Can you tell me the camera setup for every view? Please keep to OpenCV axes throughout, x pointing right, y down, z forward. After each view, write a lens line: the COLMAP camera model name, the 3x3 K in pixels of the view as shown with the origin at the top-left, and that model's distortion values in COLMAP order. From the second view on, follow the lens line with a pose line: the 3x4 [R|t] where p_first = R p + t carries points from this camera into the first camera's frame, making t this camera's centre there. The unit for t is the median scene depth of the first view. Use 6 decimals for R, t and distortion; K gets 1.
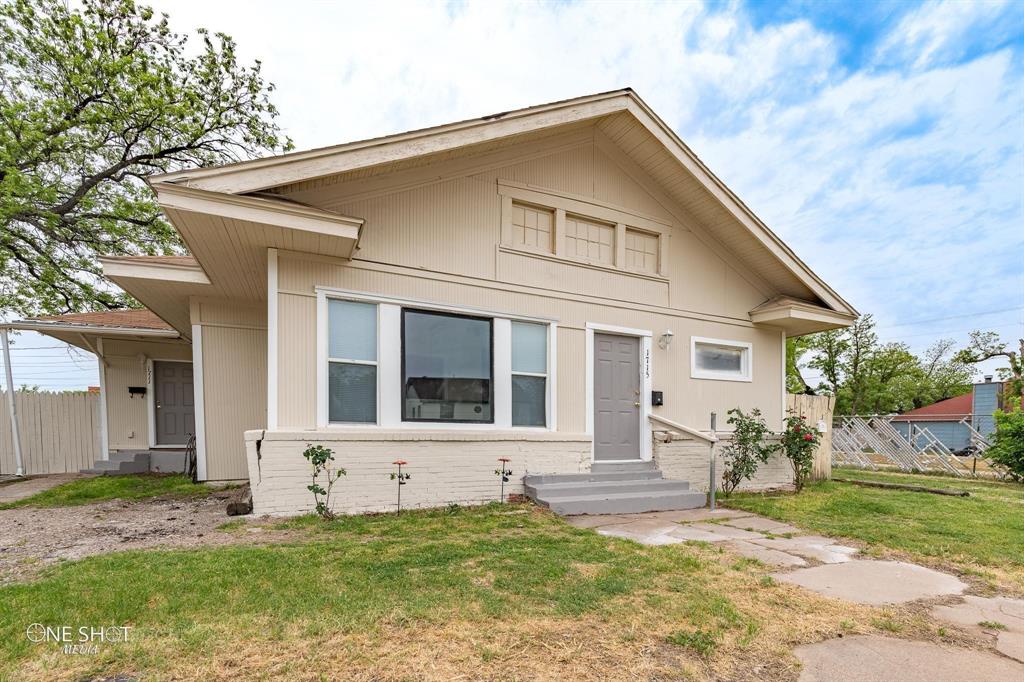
lens RADIAL K [[456.3, 0, 528.4], [0, 456.3, 341.2], [0, 0, 1]] dist [-0.006503, -0.000354]
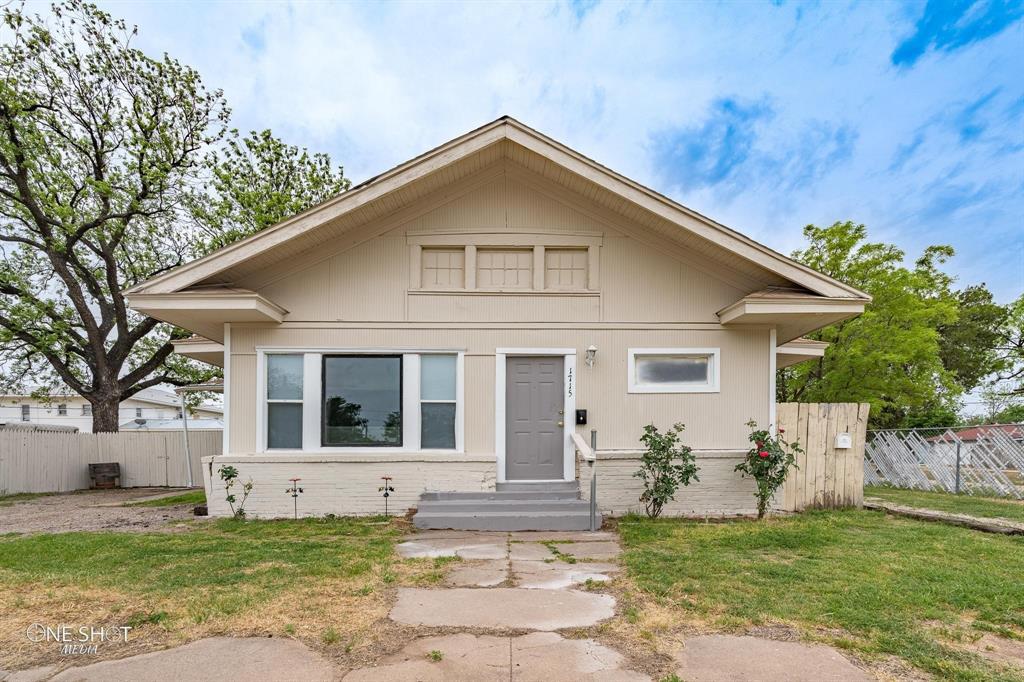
lens RADIAL K [[441.1, 0, 516.2], [0, 441.1, 366.8], [0, 0, 1]] dist [-0.002996, -0.000360]
pose [[0.916573, -0.092492, -0.389023, 0.582842], [0.092287, 0.995546, -0.019259, 0.026276], [0.389072, -0.018249, 0.921027, 0.088407]]
